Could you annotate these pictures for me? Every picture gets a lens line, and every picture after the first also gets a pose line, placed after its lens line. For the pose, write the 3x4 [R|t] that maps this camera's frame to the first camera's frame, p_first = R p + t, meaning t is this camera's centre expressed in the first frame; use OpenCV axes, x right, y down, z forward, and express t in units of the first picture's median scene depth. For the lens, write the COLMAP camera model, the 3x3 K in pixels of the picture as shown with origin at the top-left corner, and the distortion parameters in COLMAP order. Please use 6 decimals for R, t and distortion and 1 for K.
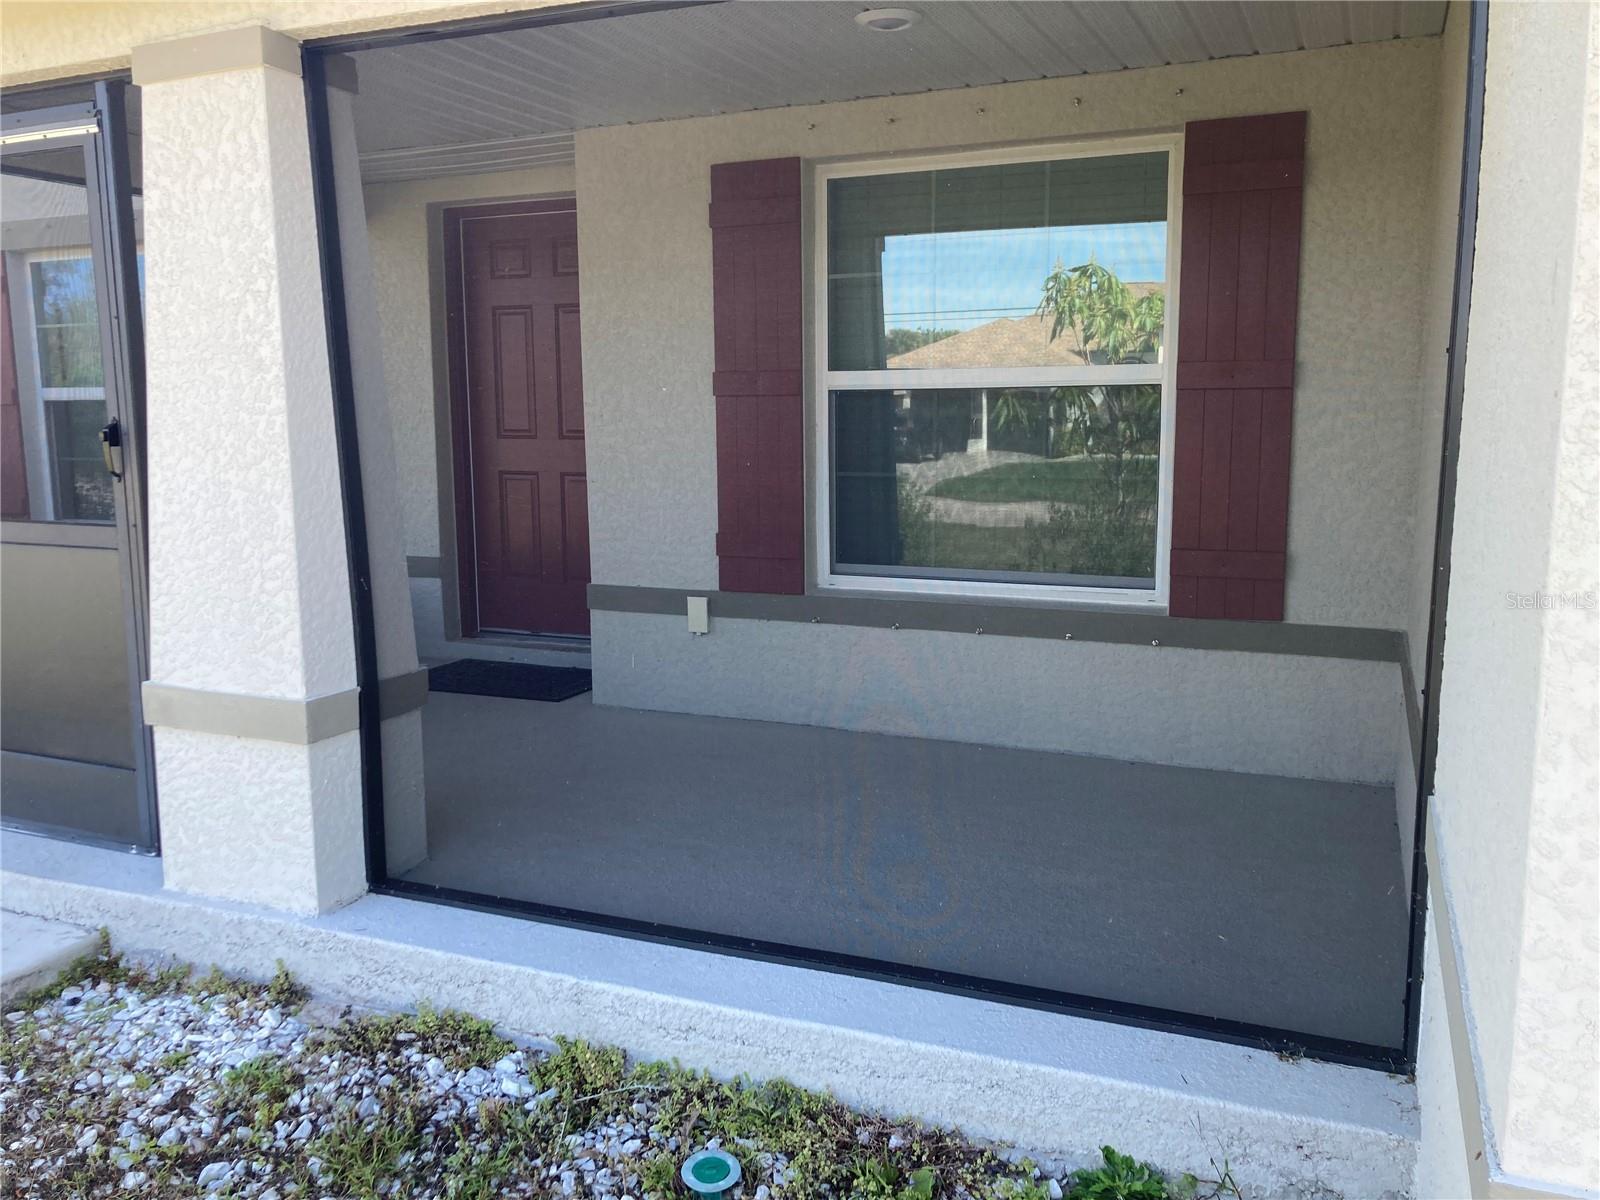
lens RADIAL K [[1308.4, 0, 802.2], [0, 1308.4, 594.2], [0, 0, 1]] dist [0.051304, -0.045096]
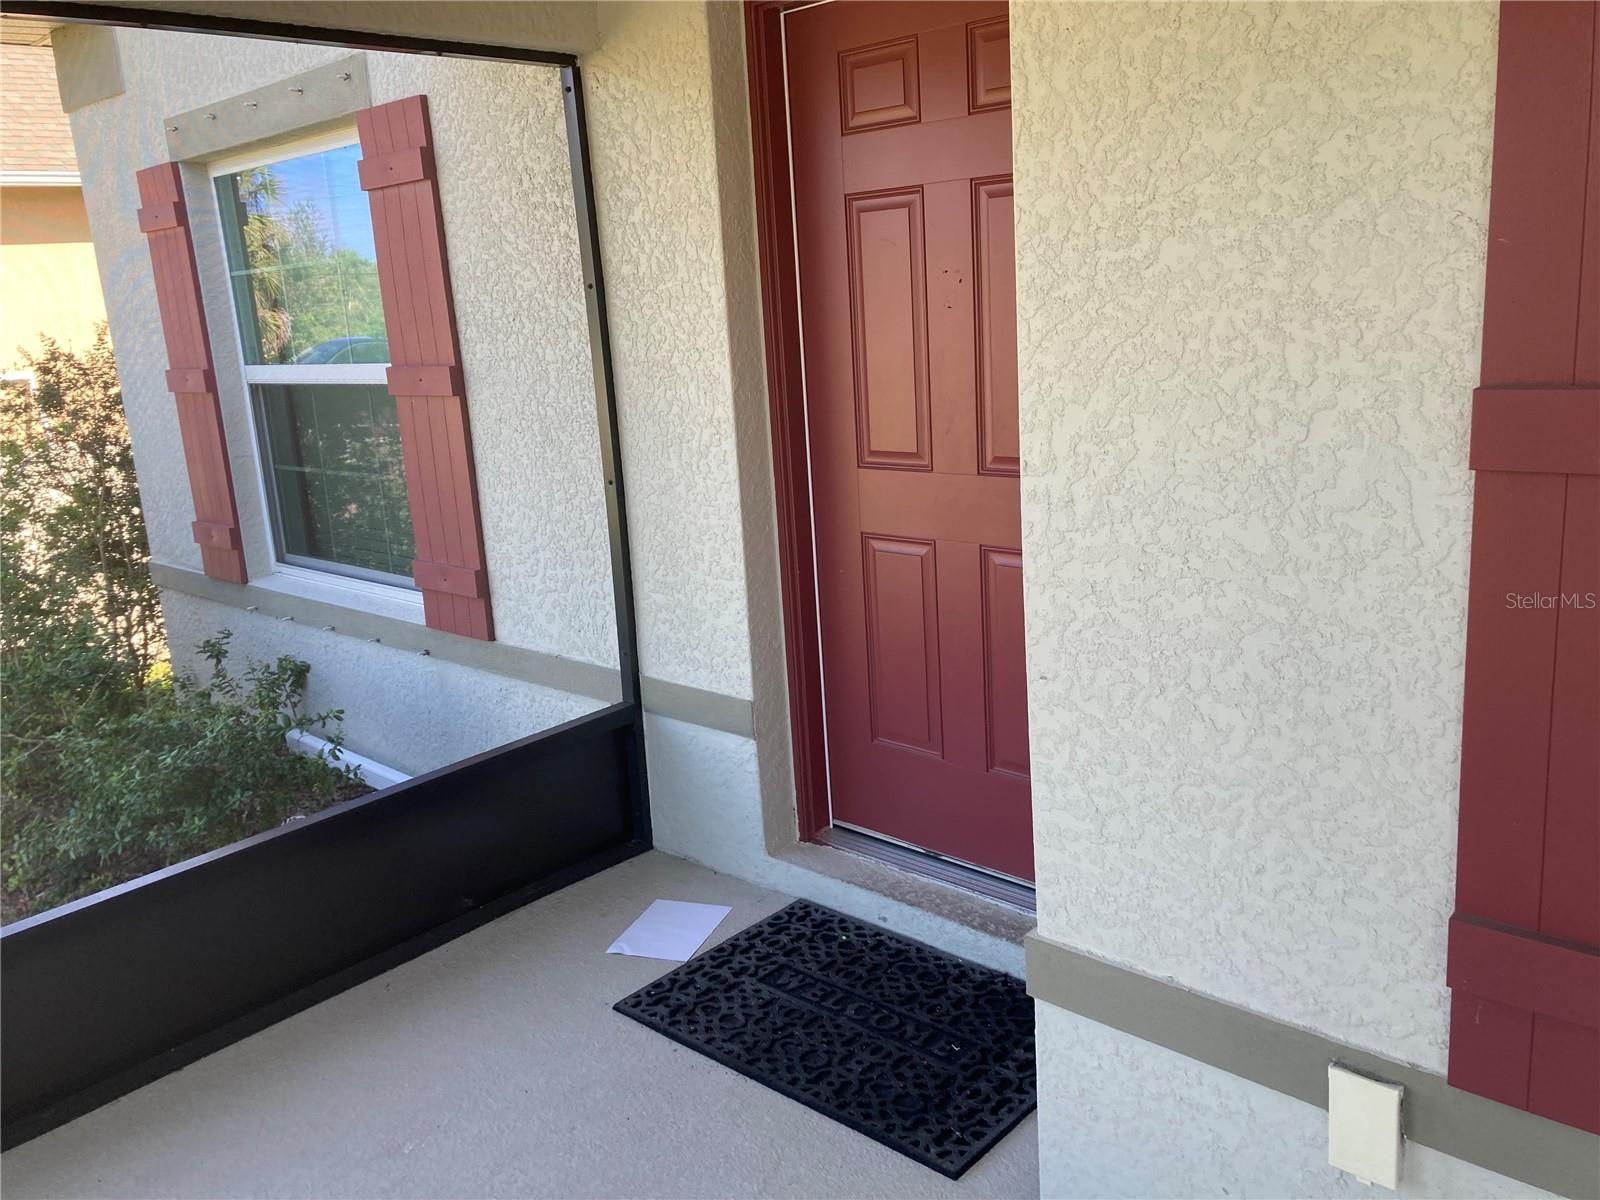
lens RADIAL K [[1308.4, 0, 804.2], [0, 1308.4, 602.4], [0, 0, 1]] dist [0.051304, -0.045096]
pose [[0.939688, 0.027843, -0.340898, -0.084156], [0.008288, 0.994535, 0.104073, -0.123602], [0.341933, -0.100622, 0.934322, 0.543797]]
